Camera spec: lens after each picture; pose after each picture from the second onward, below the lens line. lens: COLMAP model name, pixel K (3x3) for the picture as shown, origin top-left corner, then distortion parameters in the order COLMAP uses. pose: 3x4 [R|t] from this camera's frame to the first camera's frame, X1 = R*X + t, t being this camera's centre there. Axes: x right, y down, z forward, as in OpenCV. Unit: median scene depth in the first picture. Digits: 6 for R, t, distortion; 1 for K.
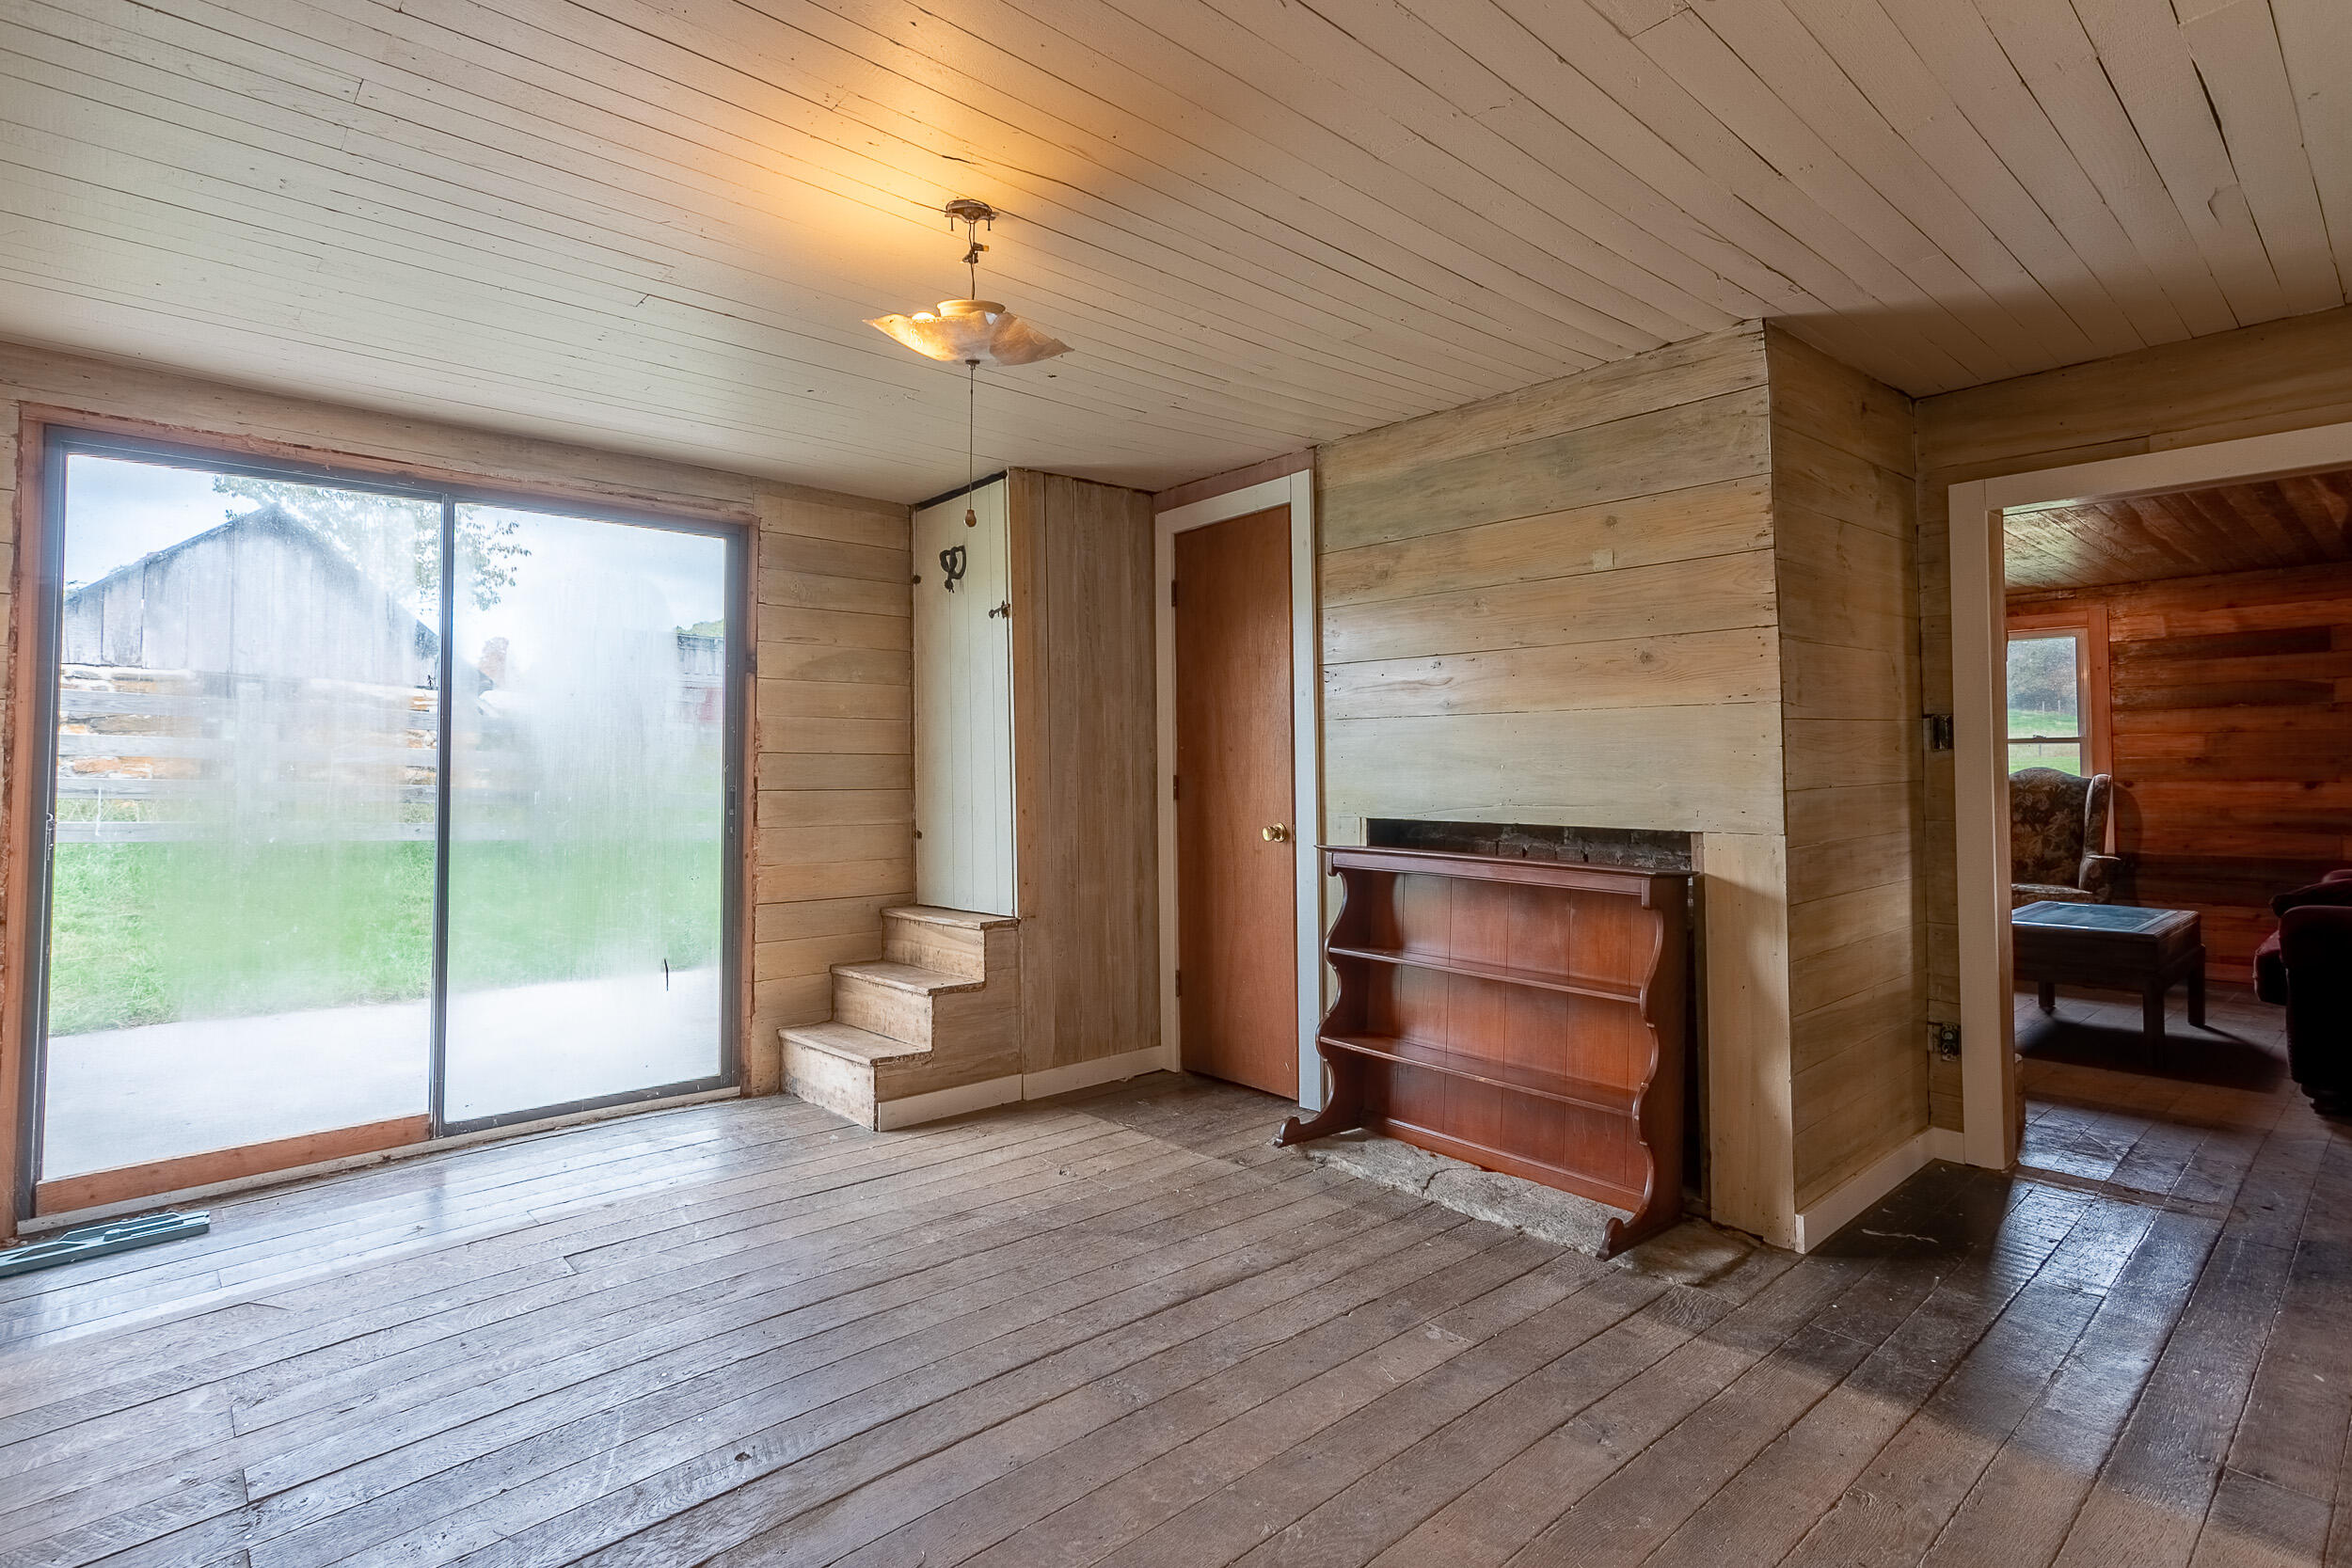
lens RADIAL K [[1133.3, 0, 1154.0], [0, 1133.3, 769.4], [0, 0, 1]] dist [-0.025370, 0.002962]
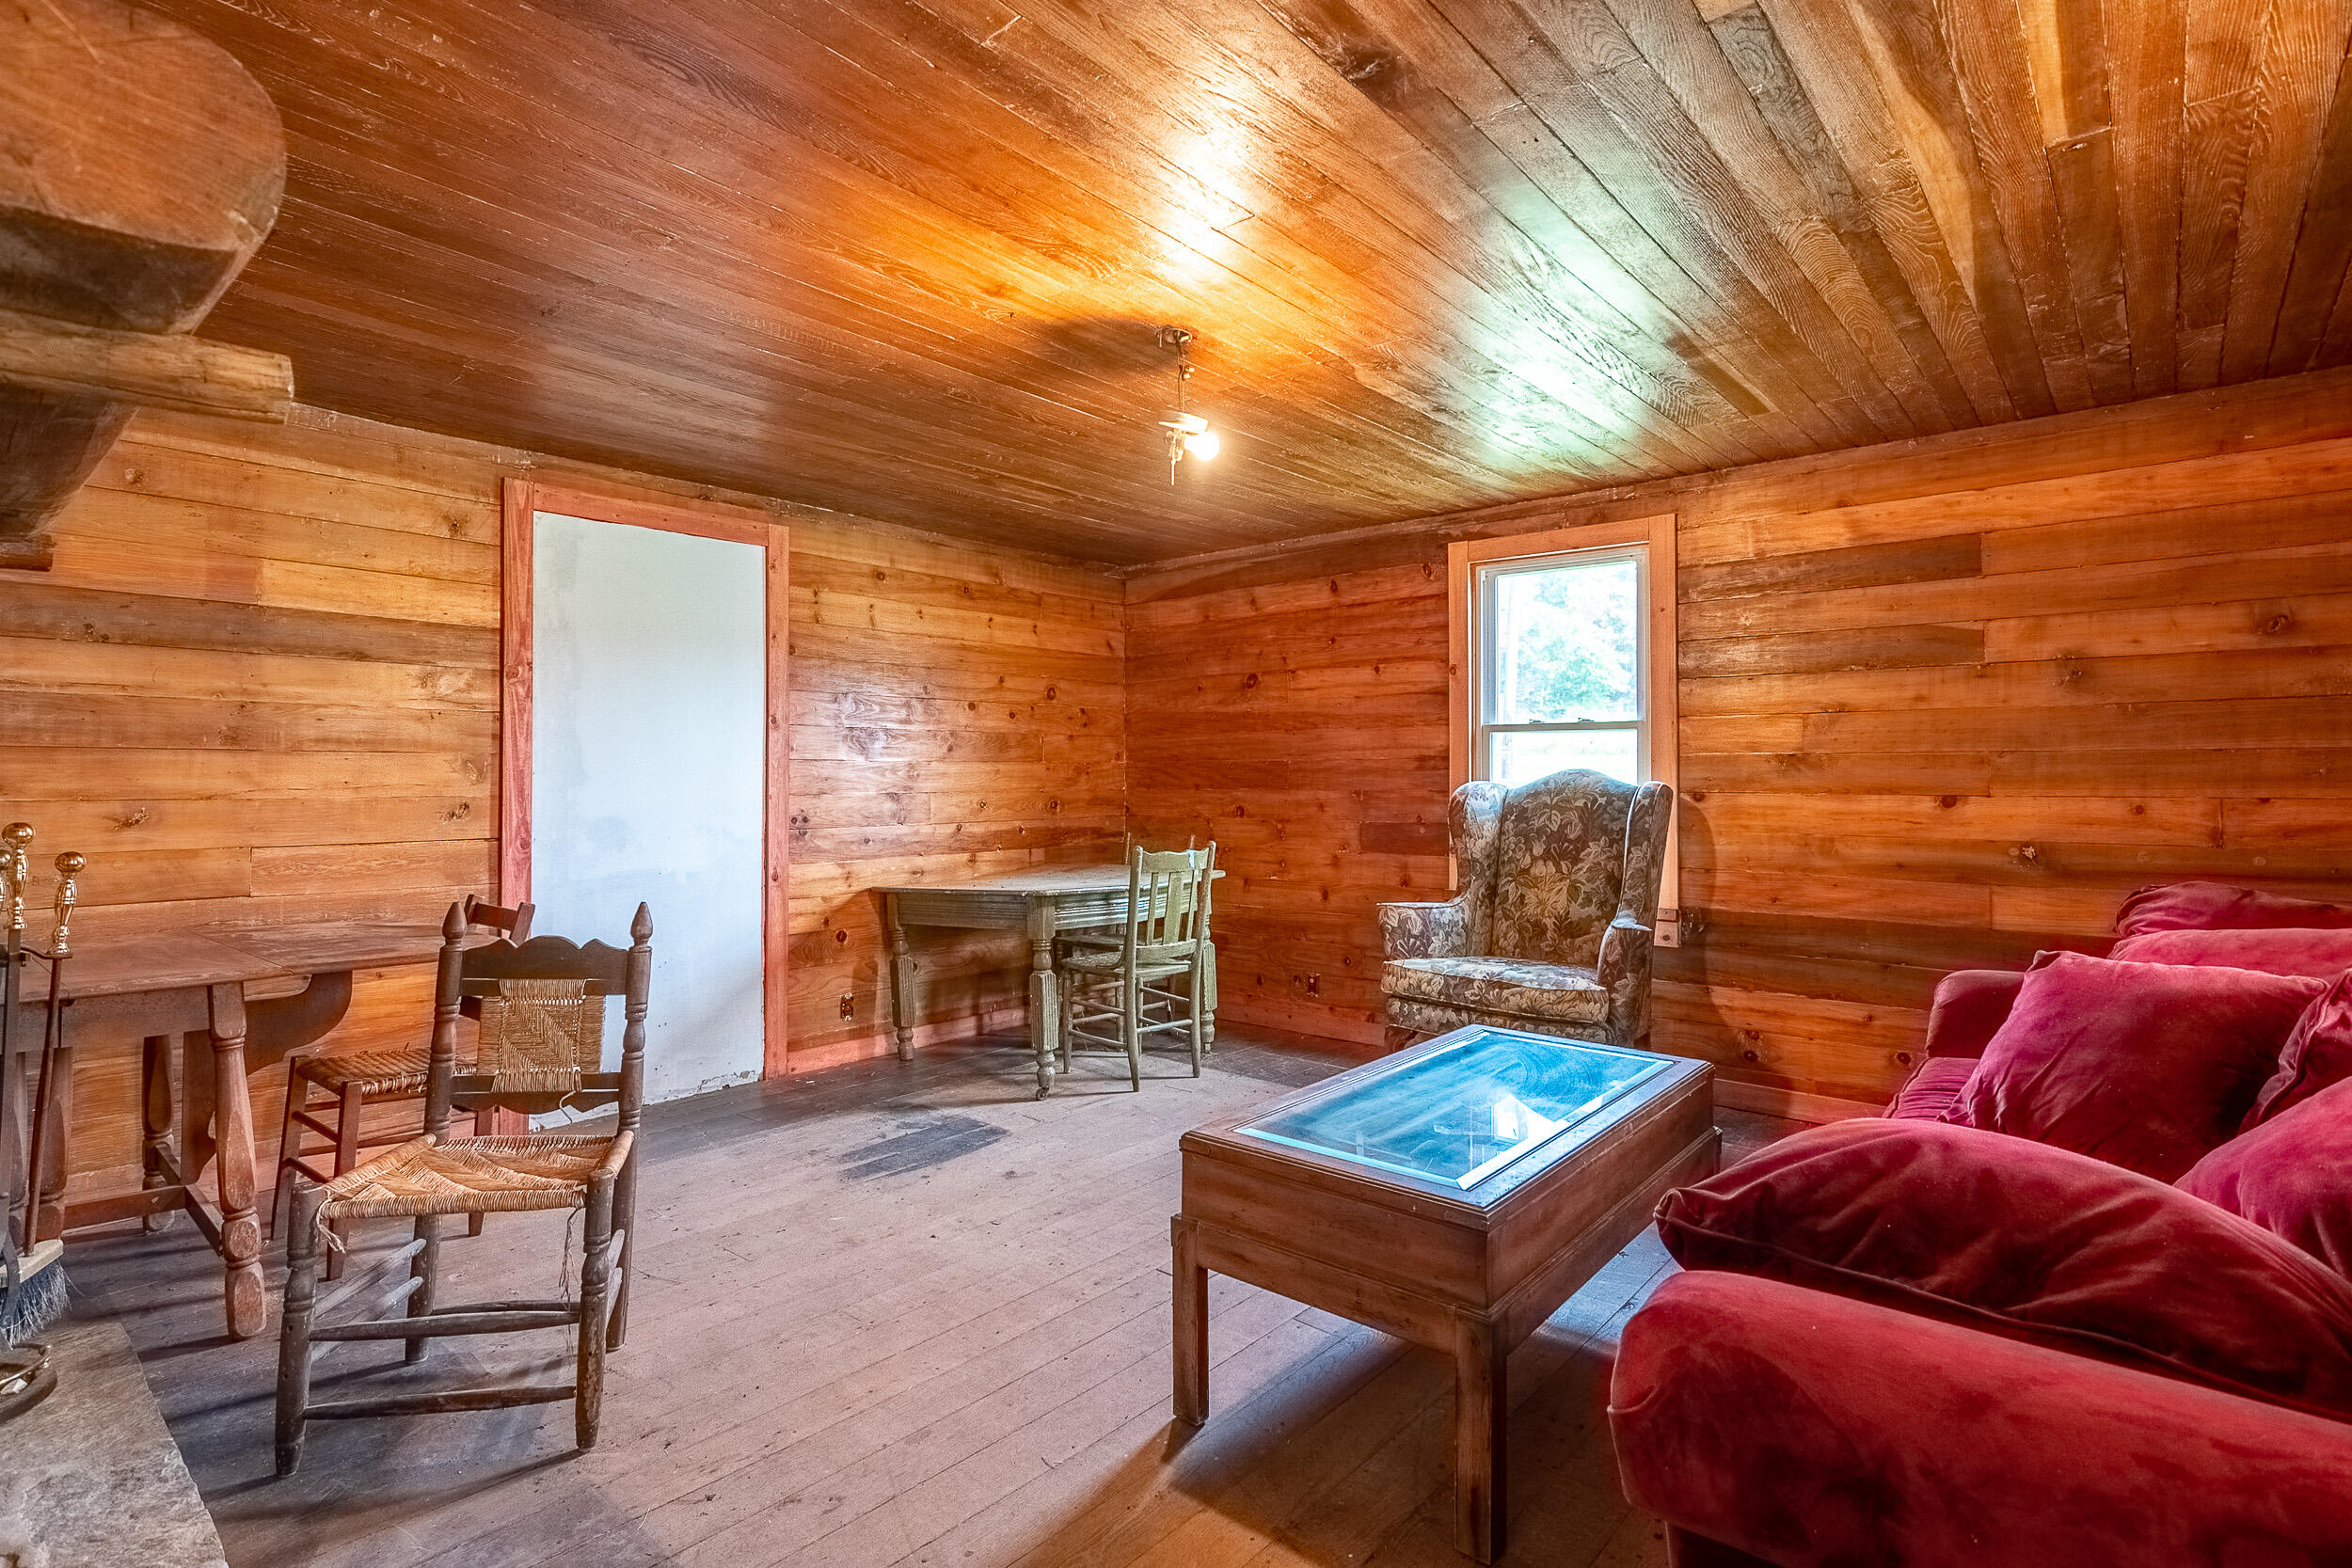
lens RADIAL K [[1133.3, 0, 1196.5], [0, 1133.3, 781.4], [0, 0, 1]] dist [-0.025370, 0.002962]
pose [[0.986662, 0.001795, 0.162771, 0.517786], [-0.004471, 0.999861, 0.016080, -0.004218], [-0.162719, -0.016594, 0.986533, 0.444704]]
